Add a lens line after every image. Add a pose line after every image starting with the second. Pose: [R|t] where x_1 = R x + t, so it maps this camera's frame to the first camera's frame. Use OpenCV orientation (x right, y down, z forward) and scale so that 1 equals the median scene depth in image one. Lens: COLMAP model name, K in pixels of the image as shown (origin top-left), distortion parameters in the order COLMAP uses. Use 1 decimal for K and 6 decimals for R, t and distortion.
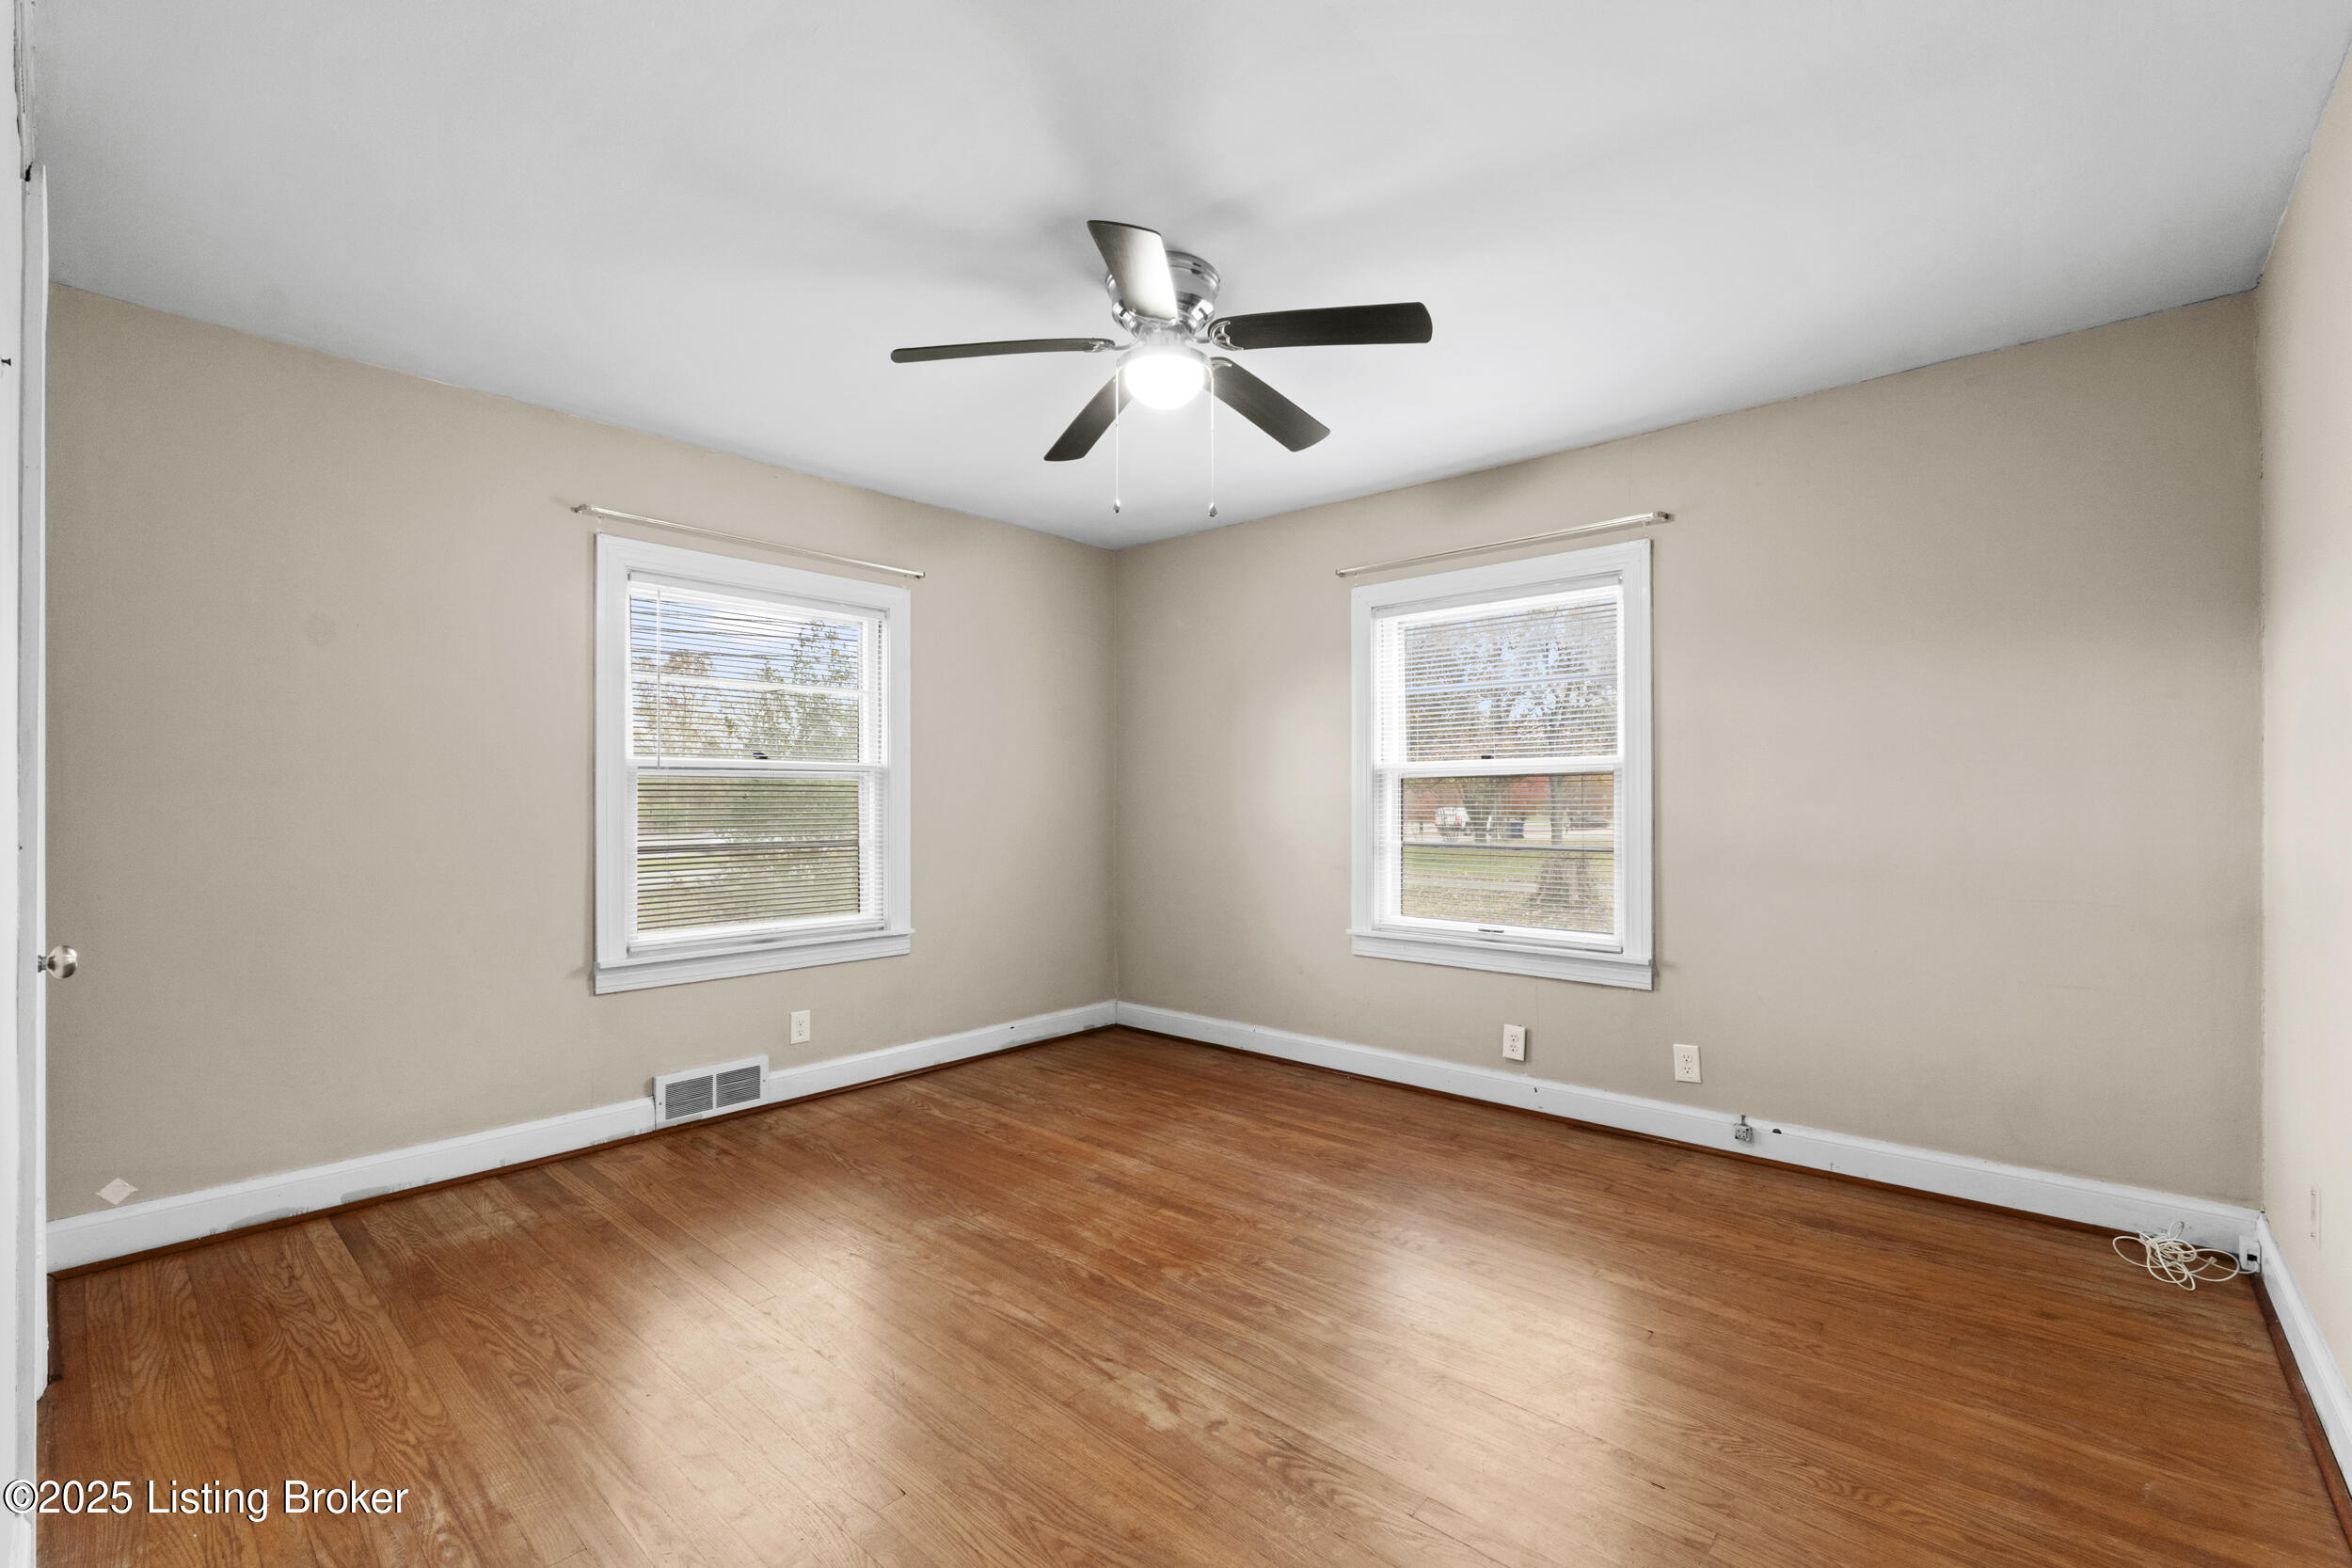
lens RADIAL K [[982.7, 0, 1192.5], [0, 982.7, 790.0], [0, 0, 1]] dist [-0.002807, -0.000710]
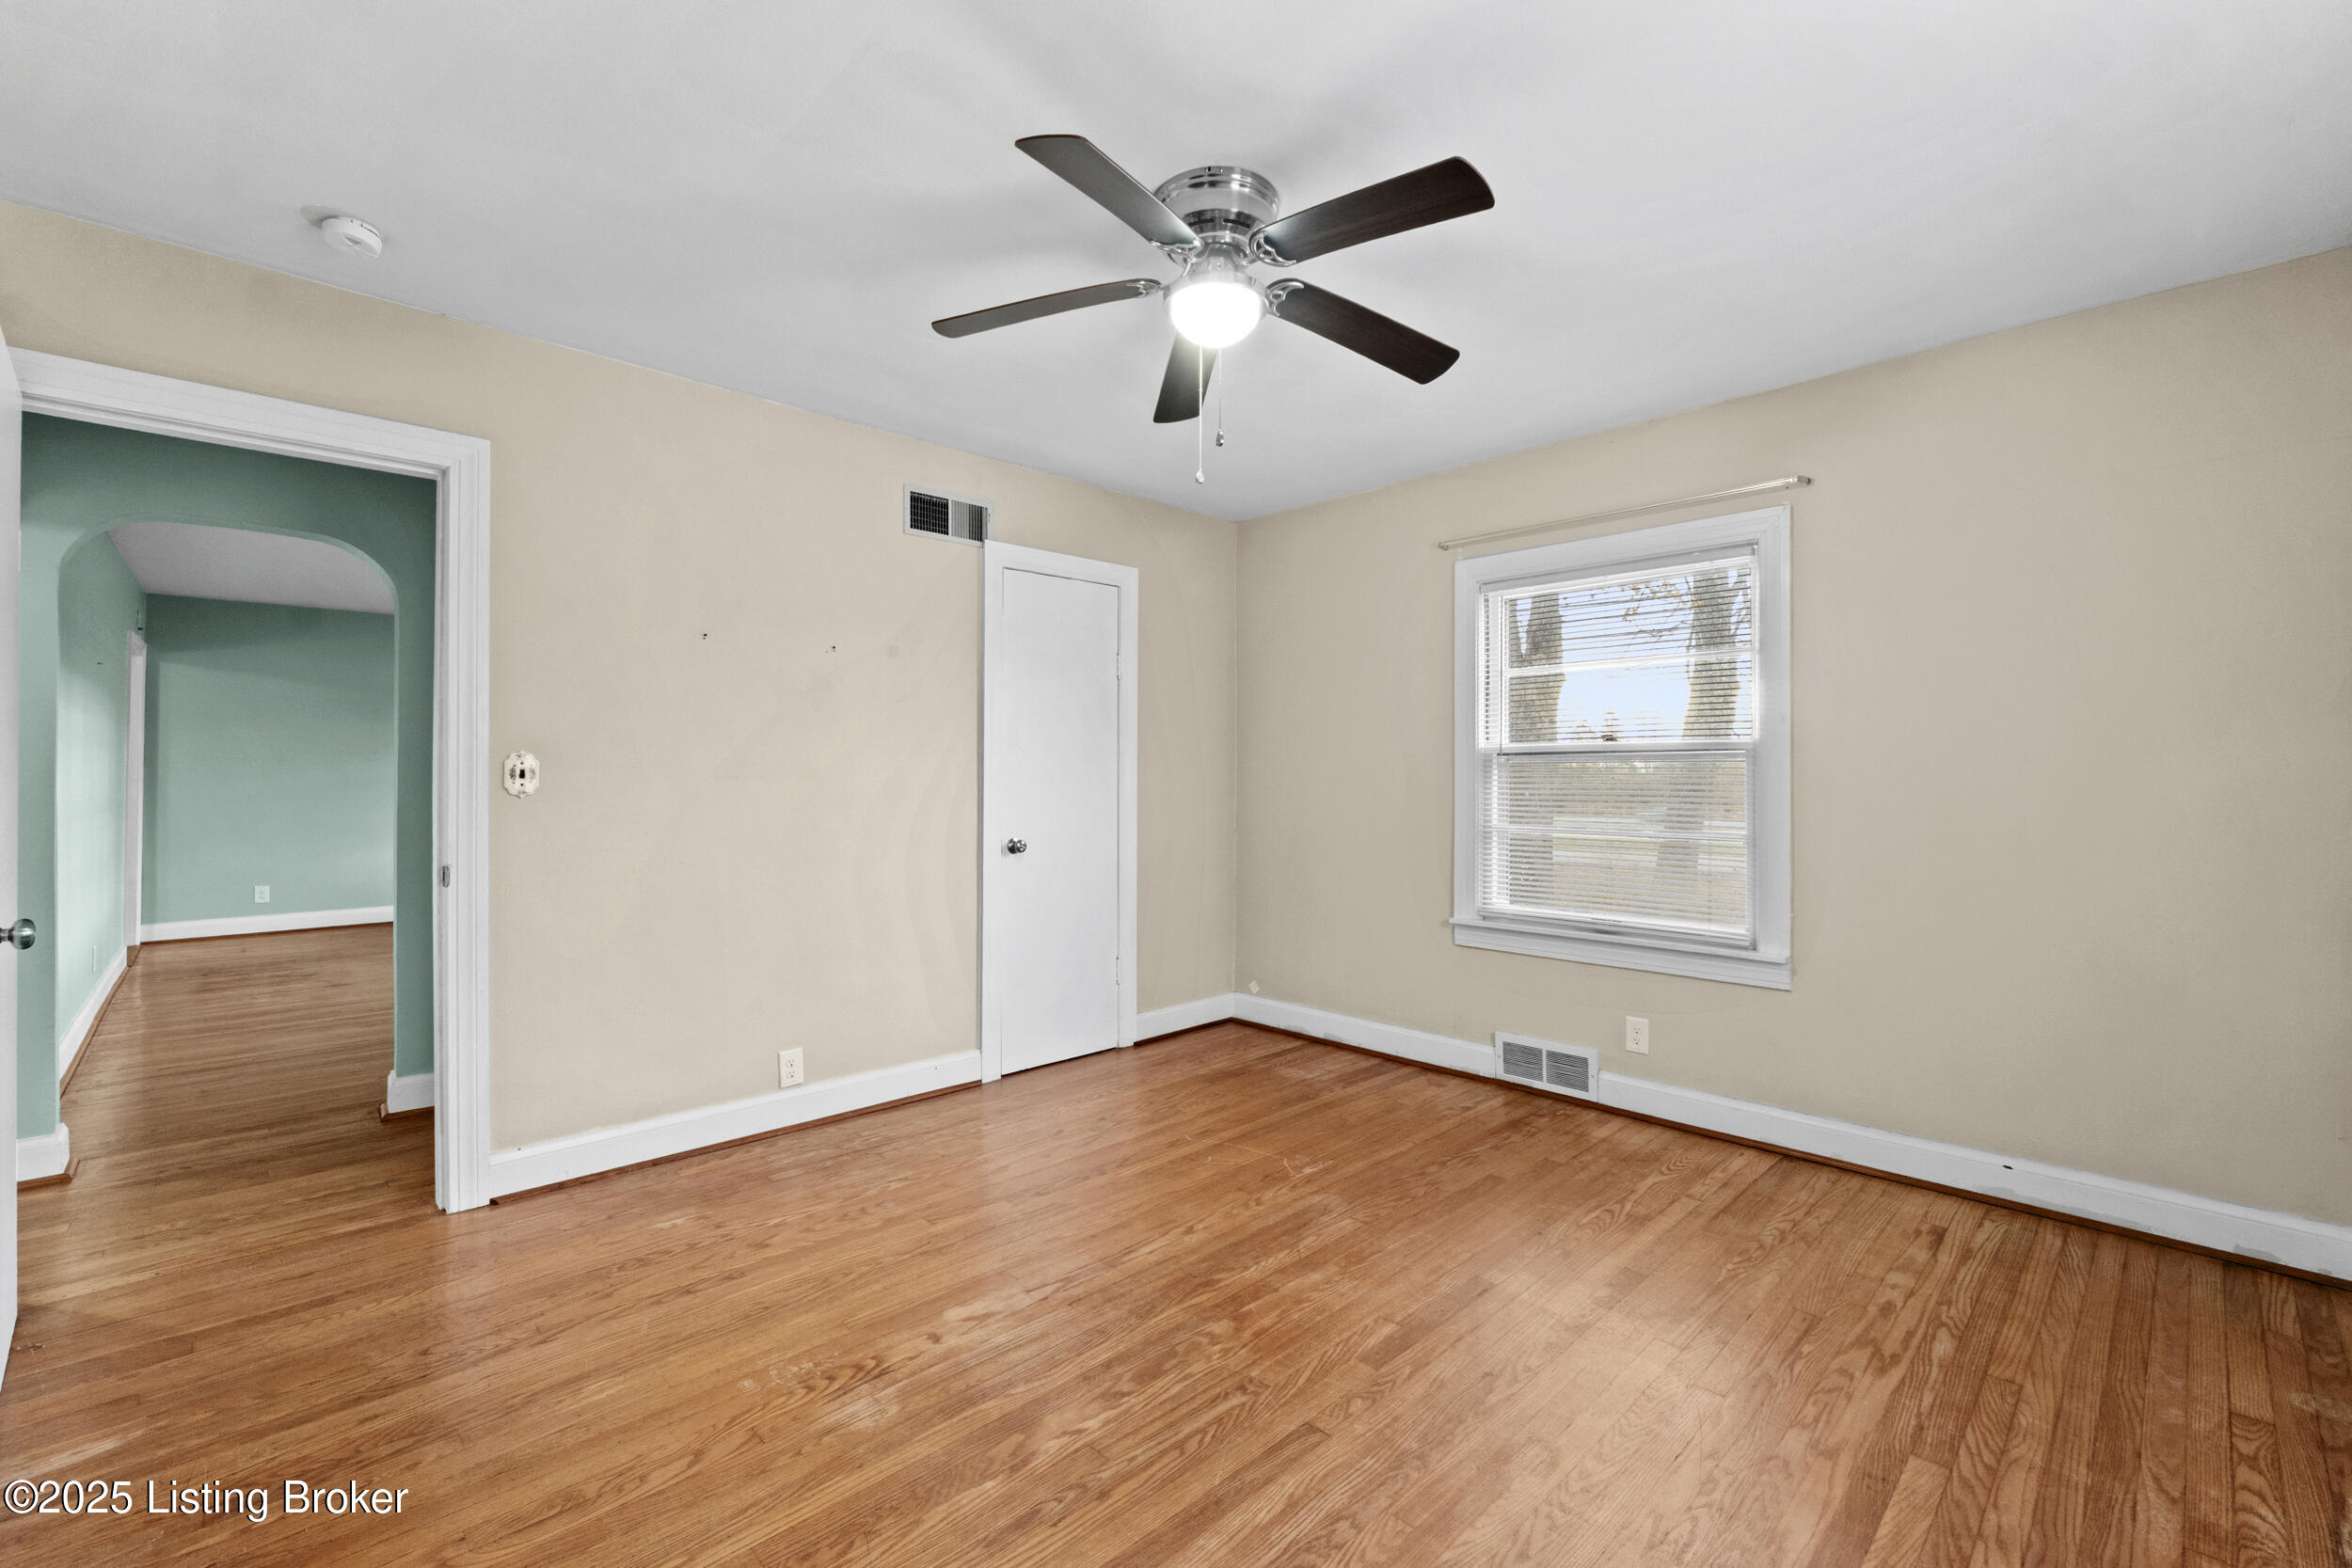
lens RADIAL K [[982.7, 0, 1167.3], [0, 982.7, 770.6], [0, 0, 1]] dist [-0.002807, -0.000710]
pose [[-0.062995, -0.004511, -0.998004, 0.578090], [0.004264, 0.999979, -0.004790, 0.000459], [0.998005, -0.004557, -0.062975, 0.681736]]
